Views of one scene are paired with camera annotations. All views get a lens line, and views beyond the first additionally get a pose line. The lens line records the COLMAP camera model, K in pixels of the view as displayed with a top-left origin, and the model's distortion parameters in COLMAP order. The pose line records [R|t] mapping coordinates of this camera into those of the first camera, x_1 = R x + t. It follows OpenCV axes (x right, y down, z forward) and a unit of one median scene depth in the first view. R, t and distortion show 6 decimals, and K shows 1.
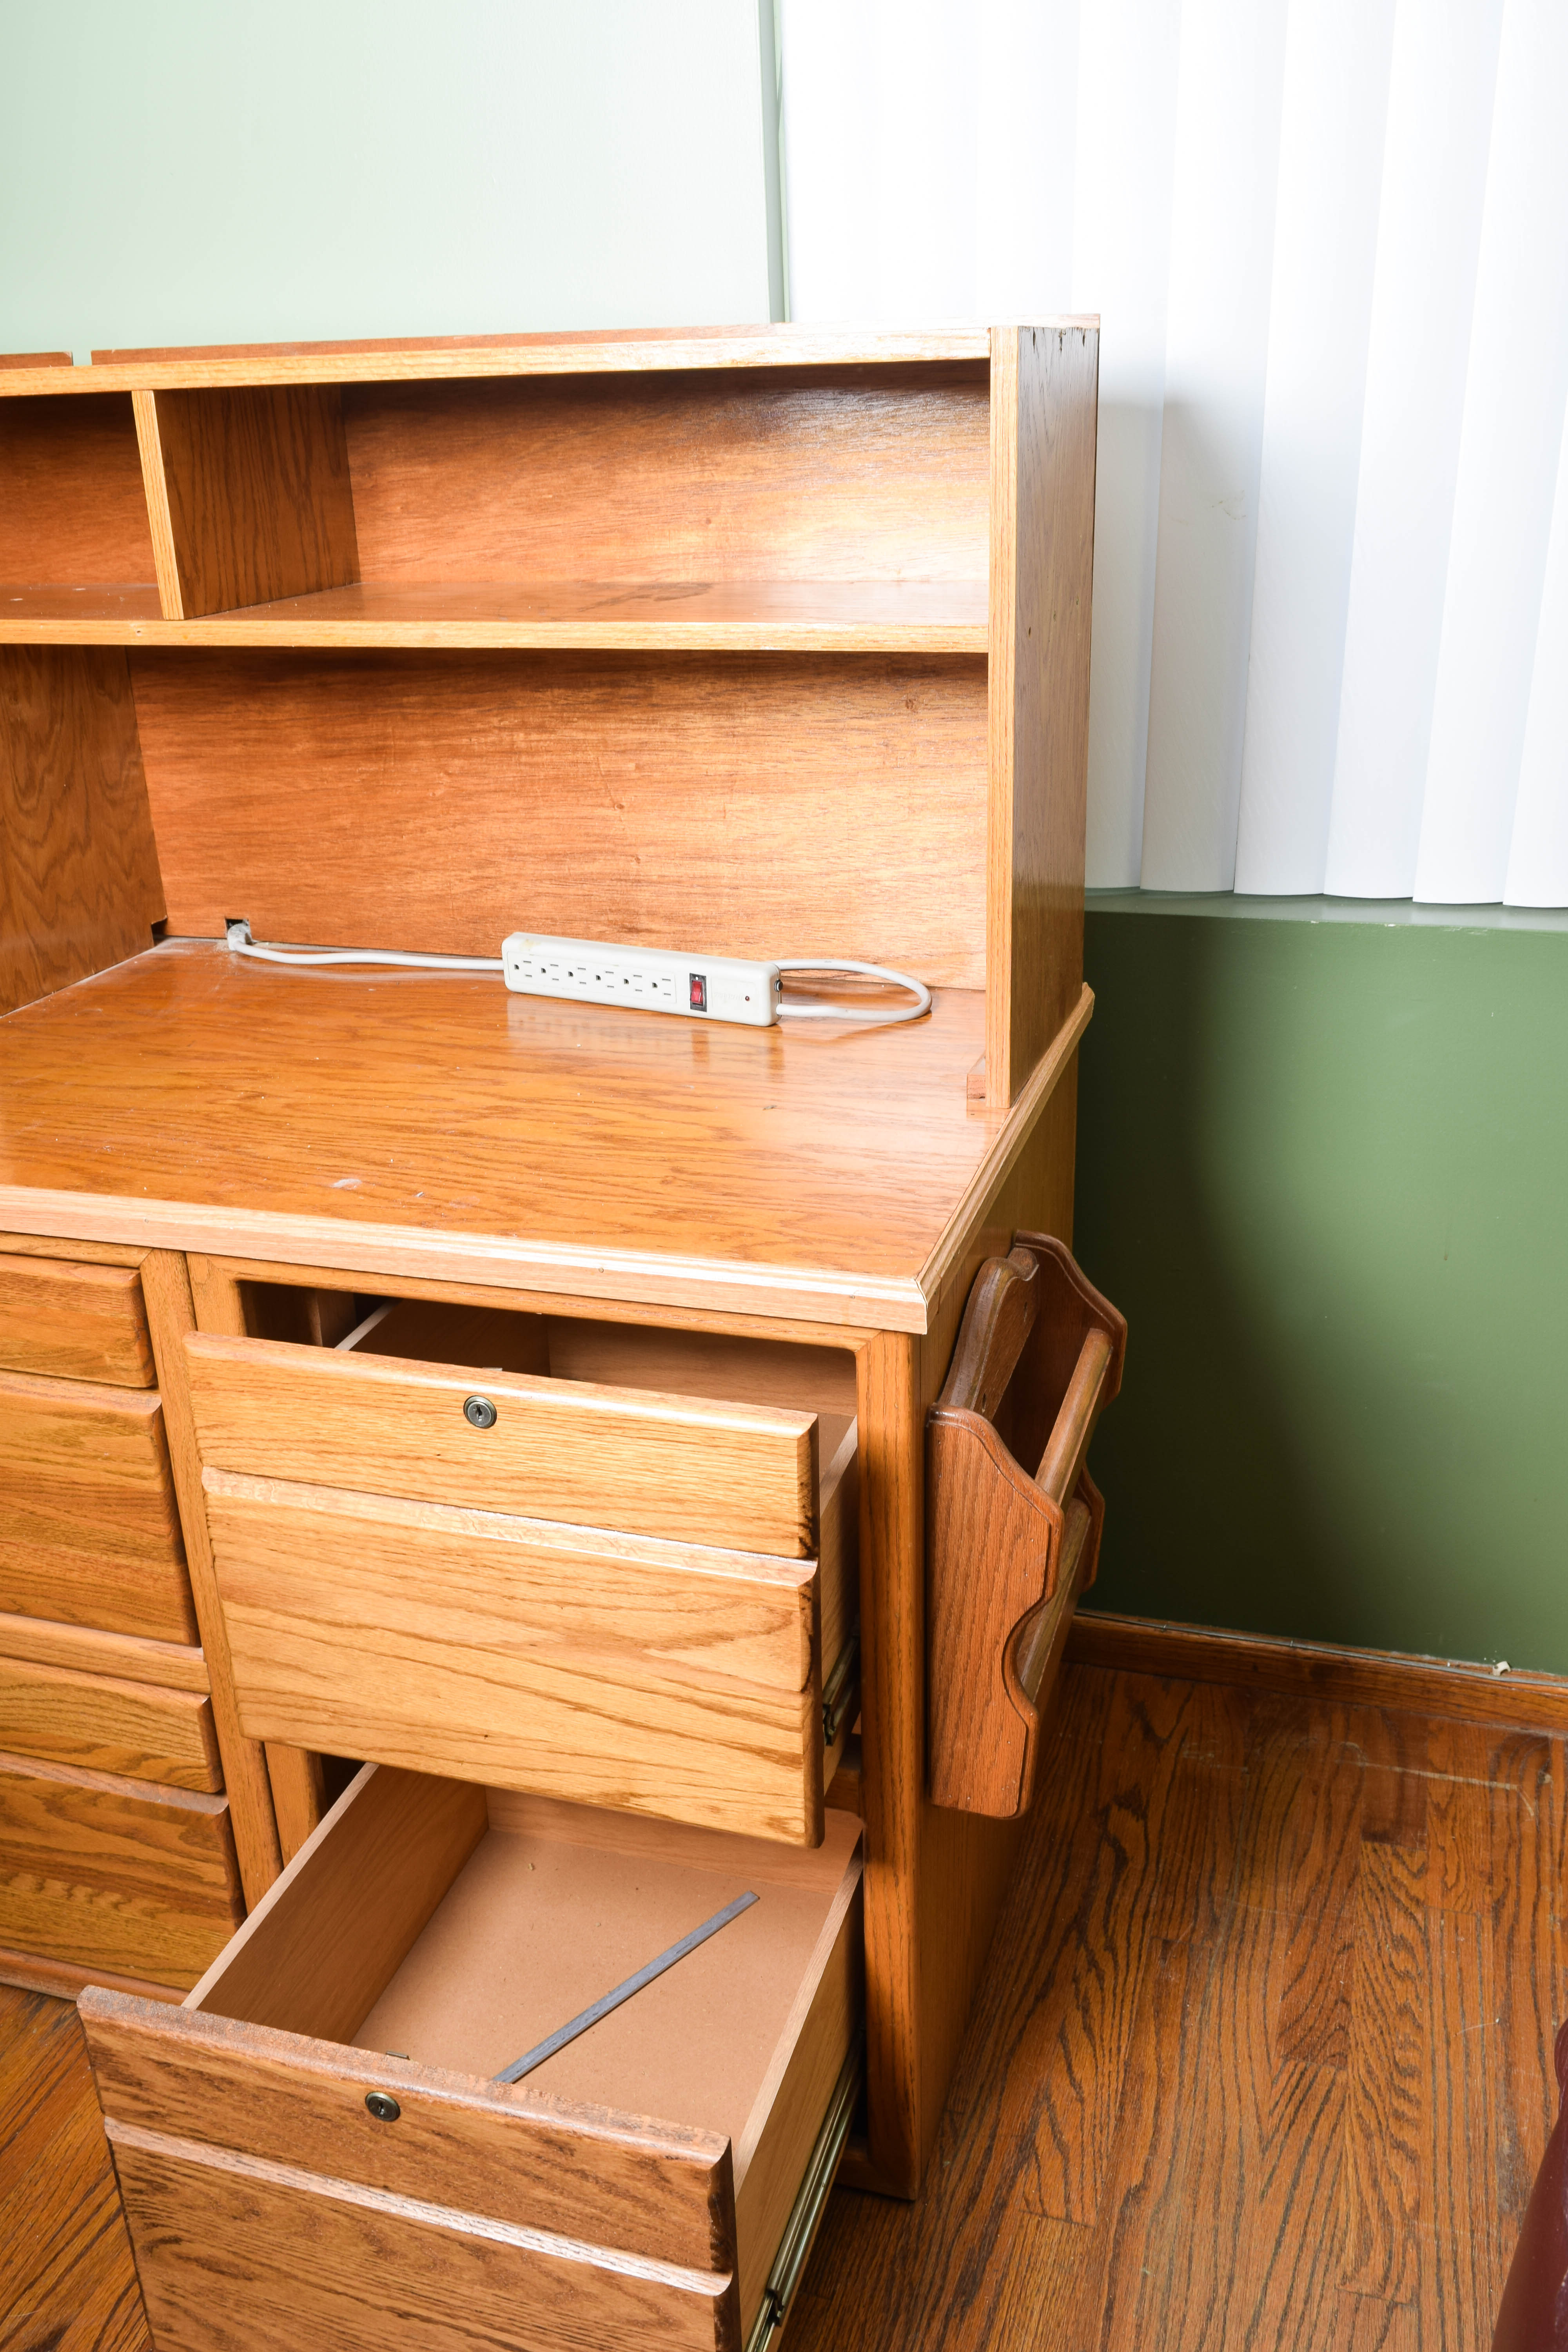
lens RADIAL K [[1995.0, 0, 787.3], [0, 1995.0, 1178.9], [0, 0, 1]] dist [-0.024756, 0.006569]
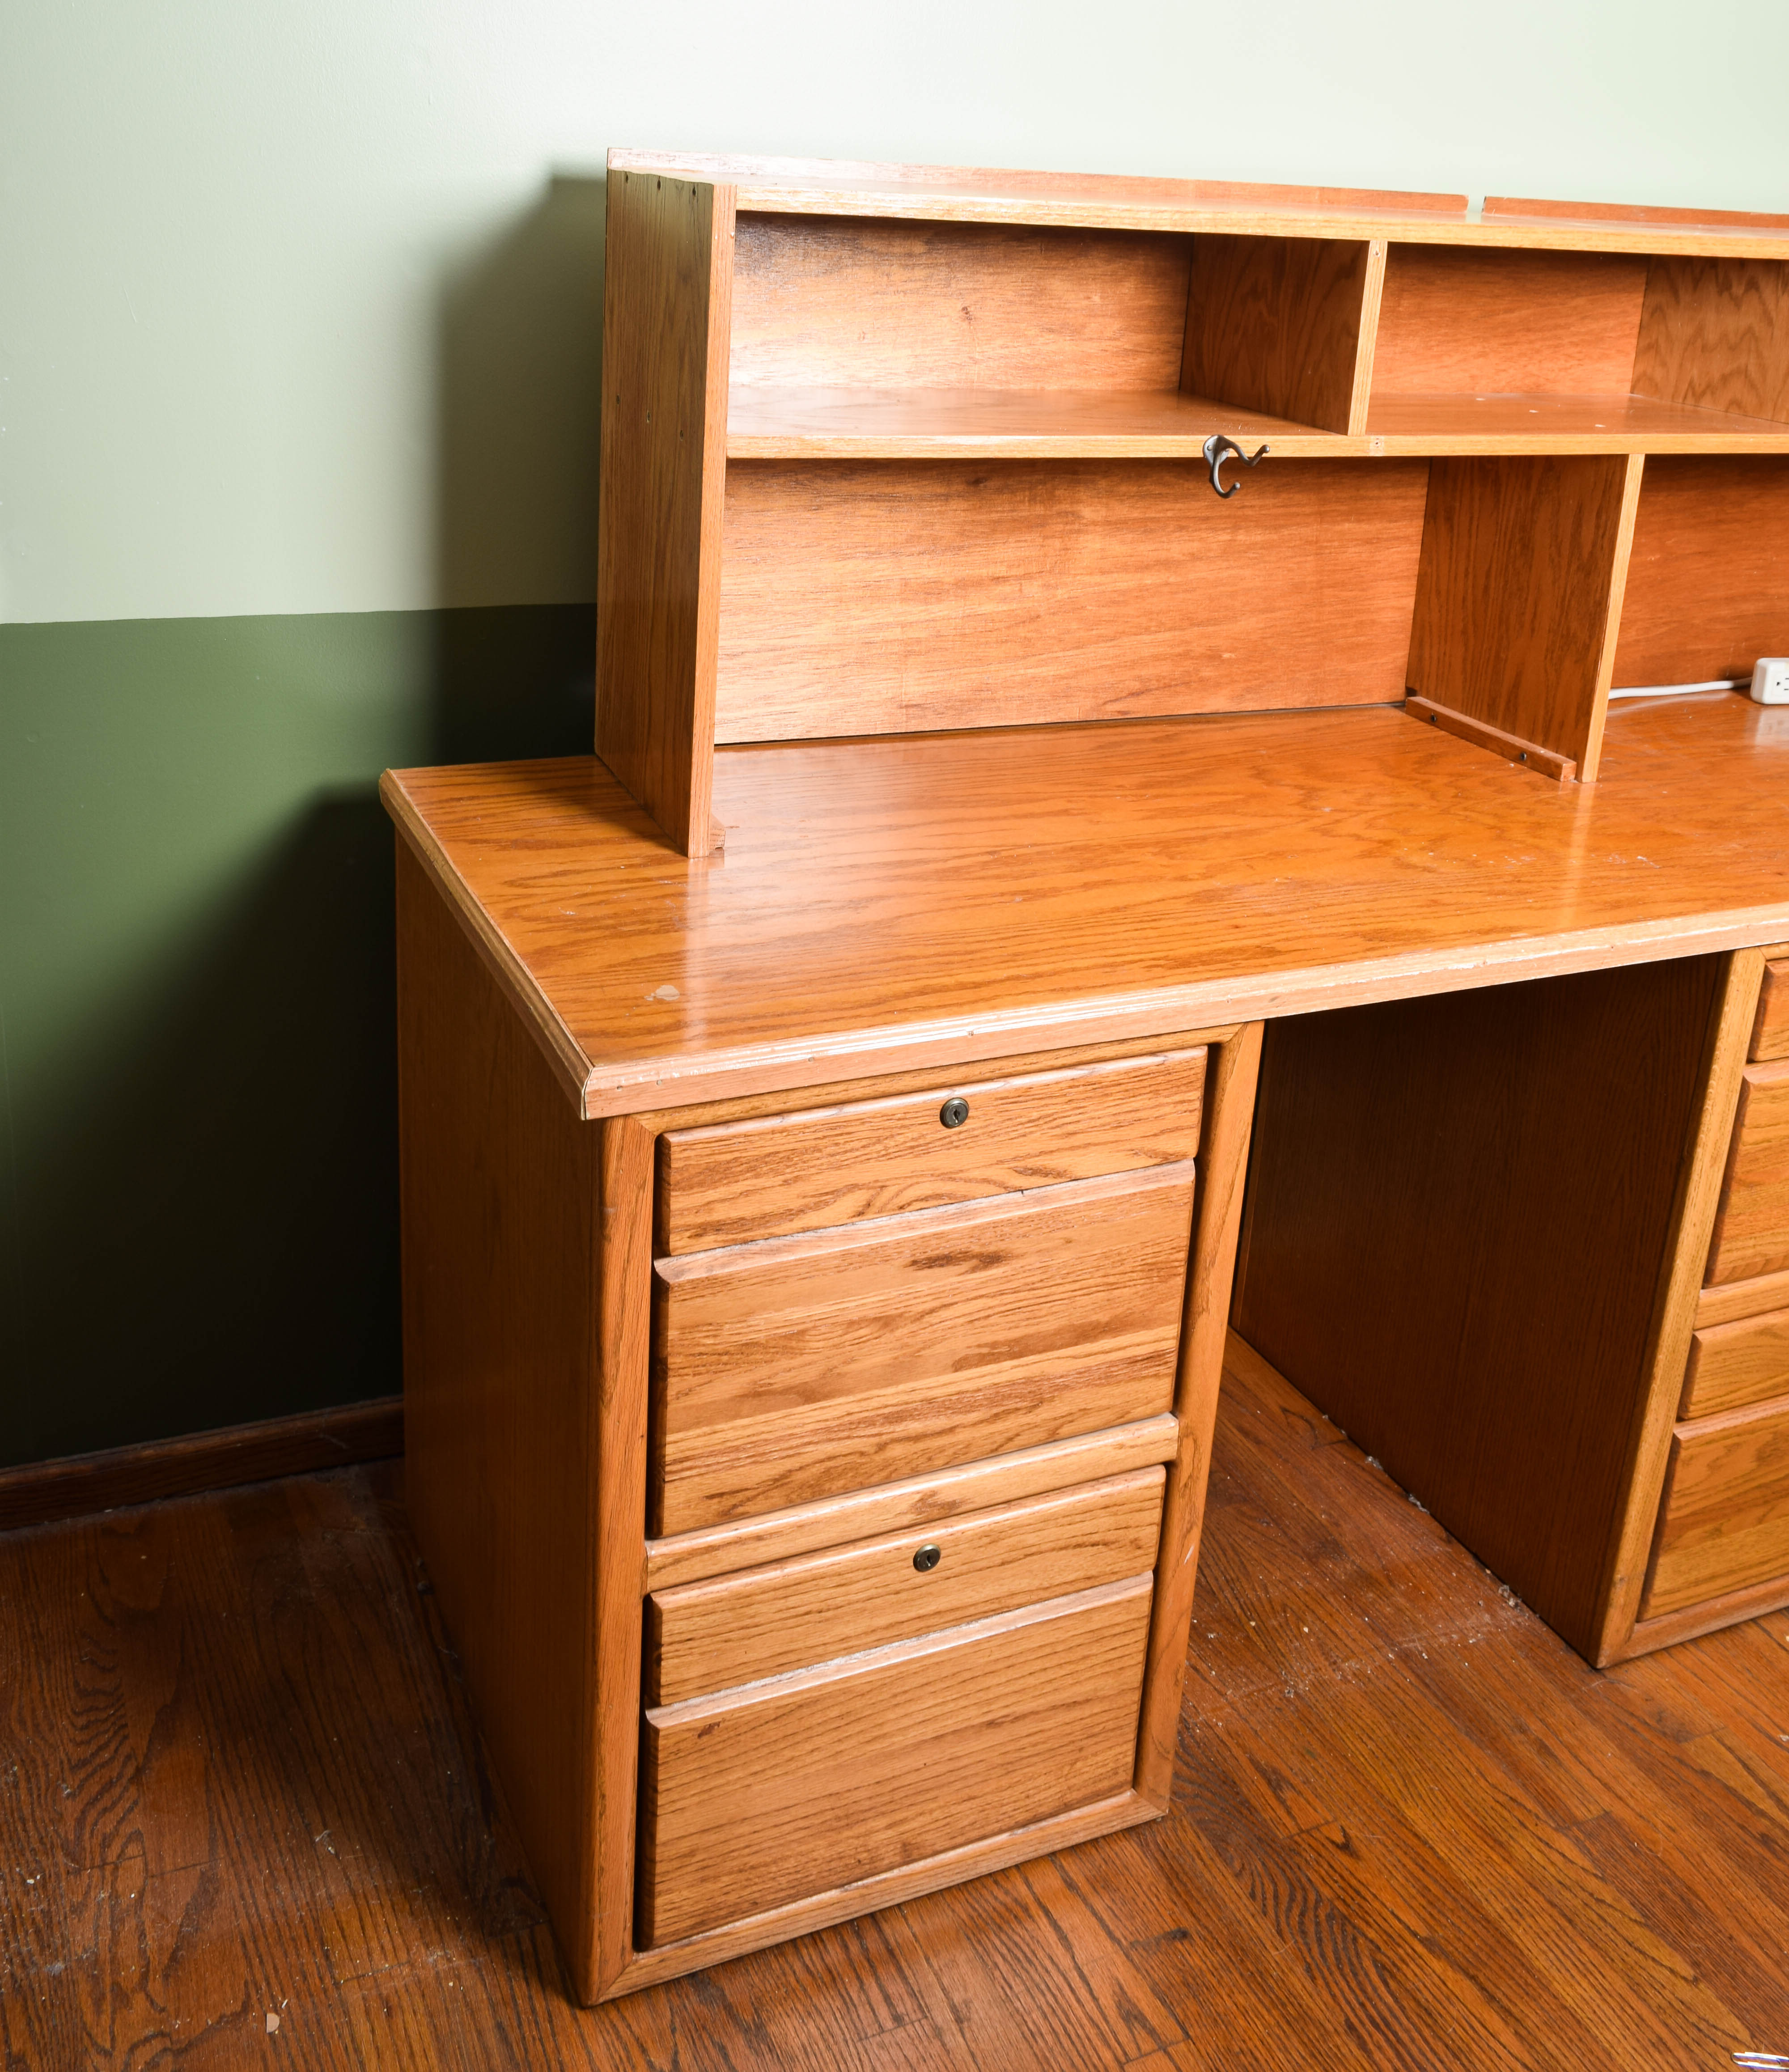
lens RADIAL K [[2065.7, 0, 894.8], [0, 2065.7, 735.0], [0, 0, 1]] dist [-0.016755, 0.000000]
pose [[0.742682, -0.119578, 0.658881, -1.714307], [0.175204, 0.984352, -0.018842, -0.176935], [-0.646318, 0.129432, 0.752011, 0.435561]]
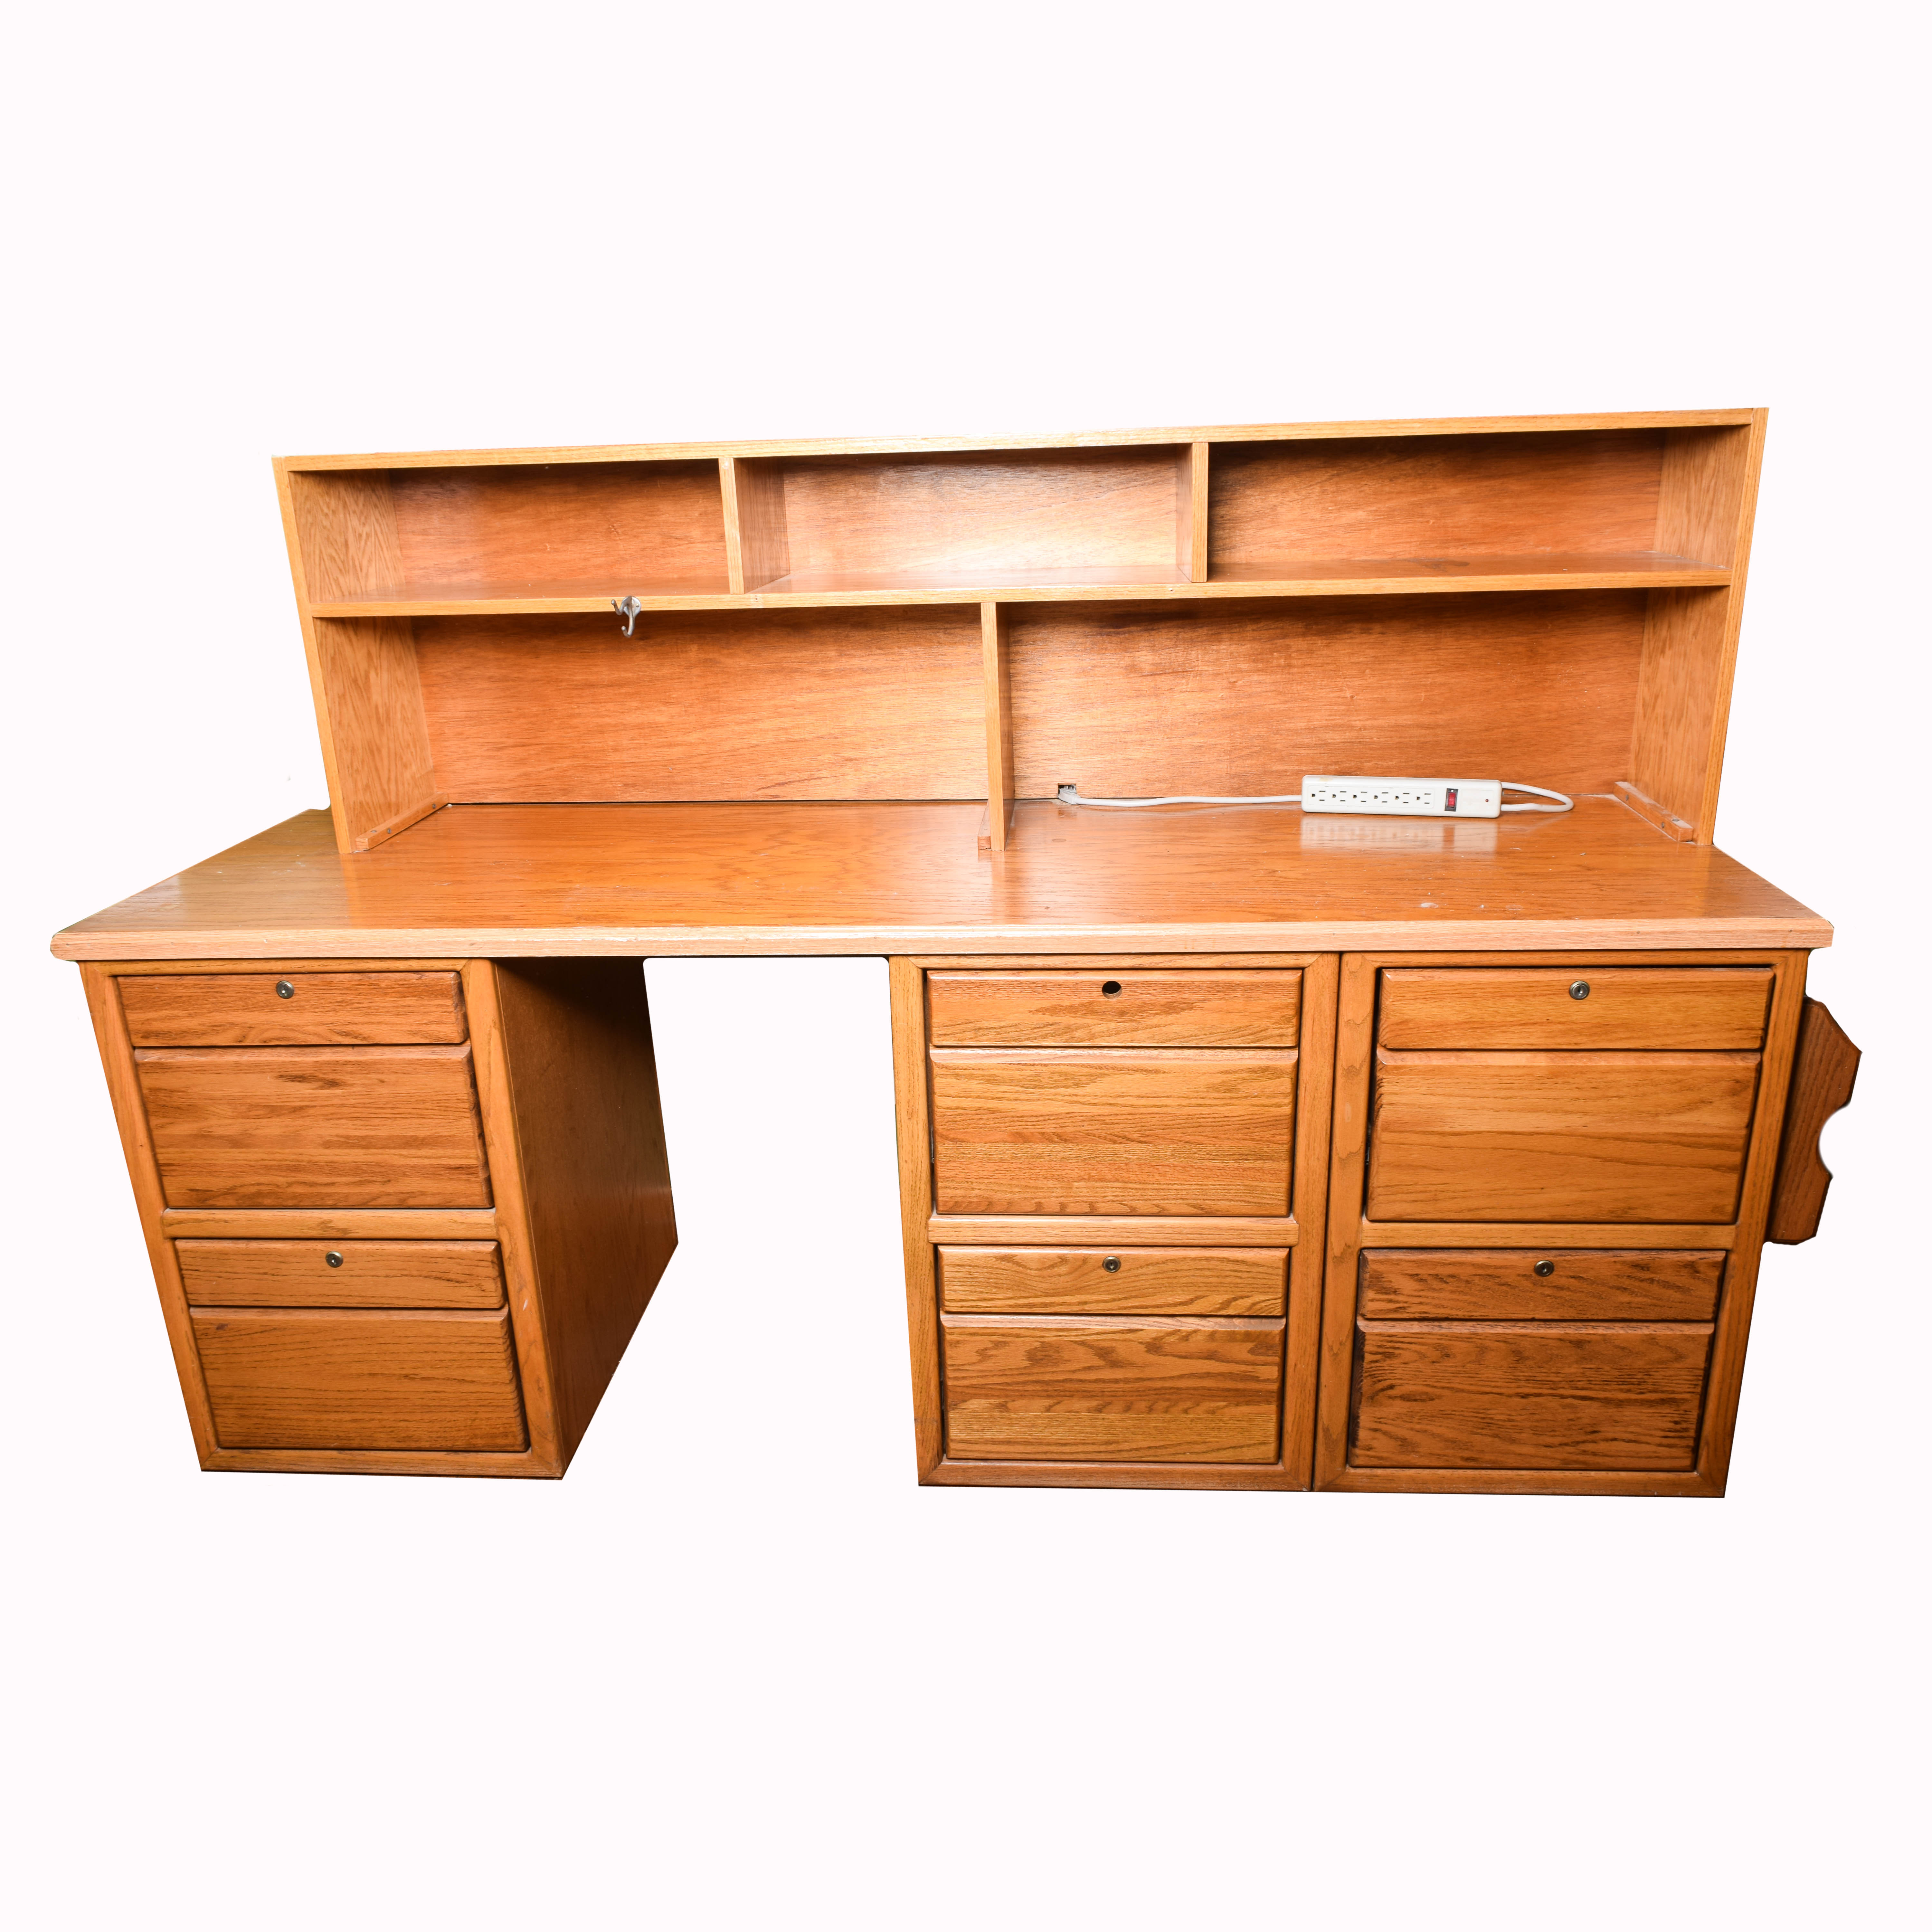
lens RADIAL K [[1491.1, 0, 979.1], [0, 1491.1, 941.5], [0, 0, 1]] dist [-0.023938, 0.014974]
pose [[0.972406, -0.075453, 0.220757, -0.794374], [0.090213, 0.994259, -0.057545, 0.064546], [-0.215147, 0.075873, 0.973630, -0.120344]]
